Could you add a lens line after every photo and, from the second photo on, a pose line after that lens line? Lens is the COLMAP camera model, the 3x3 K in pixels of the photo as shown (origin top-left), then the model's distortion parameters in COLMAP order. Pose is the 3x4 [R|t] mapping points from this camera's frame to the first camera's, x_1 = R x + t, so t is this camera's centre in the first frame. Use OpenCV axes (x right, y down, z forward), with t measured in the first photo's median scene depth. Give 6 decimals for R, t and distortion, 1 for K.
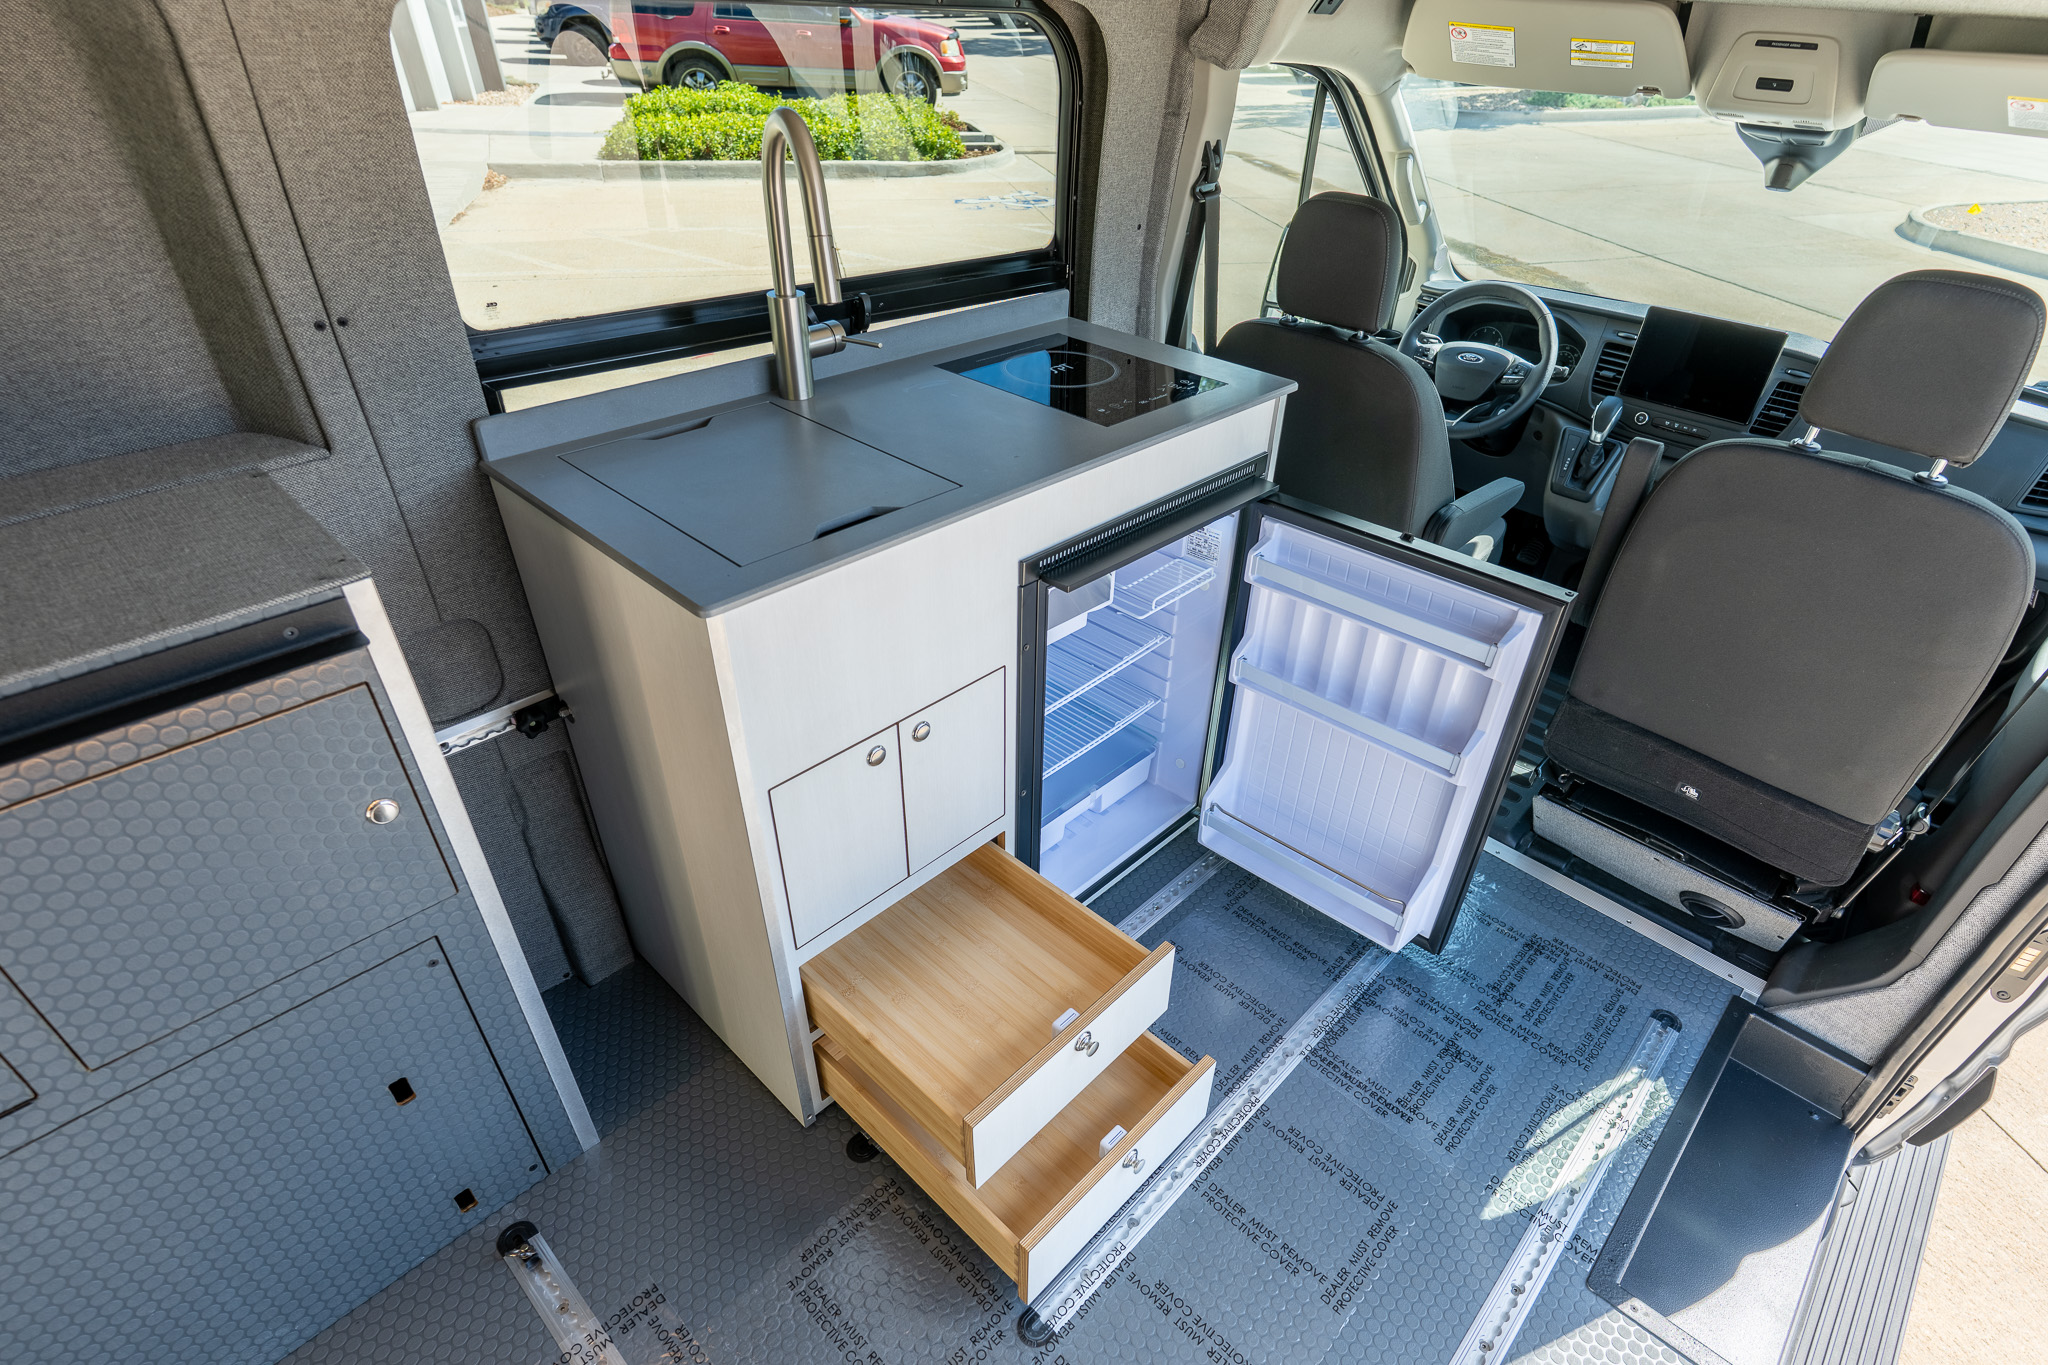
lens RADIAL K [[1038.2, 0, 1064.2], [0, 1038.2, 722.8], [0, 0, 1]] dist [0.000286, -0.000028]
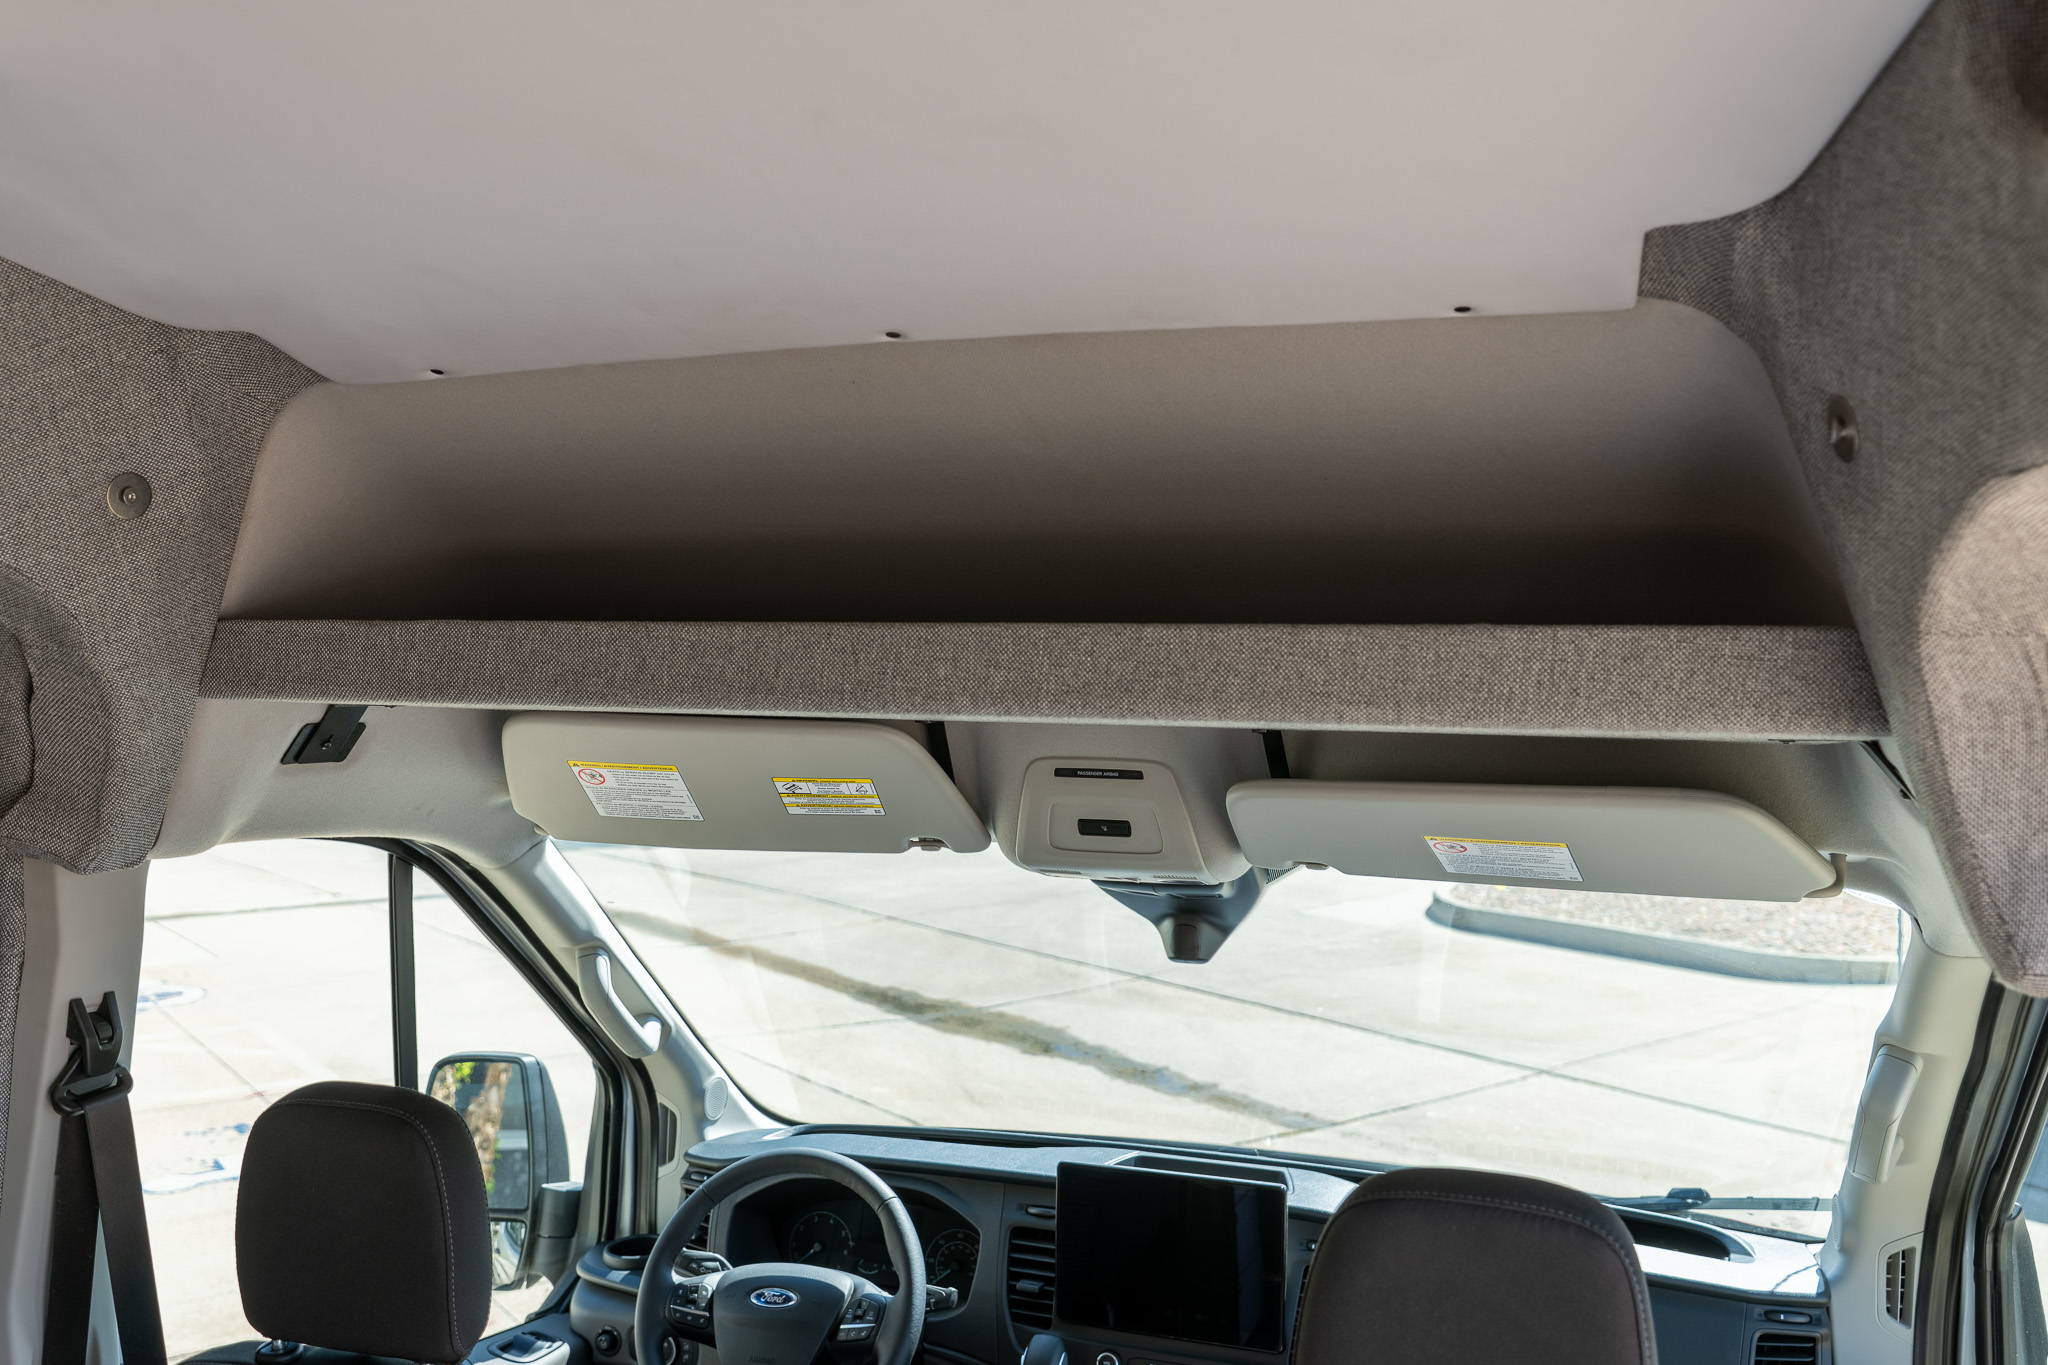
lens RADIAL K [[1725.0, 0, 1024.0], [0, 1725.0, 682.5], [0, 0, 1]] dist [-0.003674, -0.011333]
pose [[0.920874, -0.035418, 0.388248, 0.227065], [0.249573, 0.818620, -0.517277, -0.159405], [-0.299507, 0.573243, 0.762685, 0.183916]]
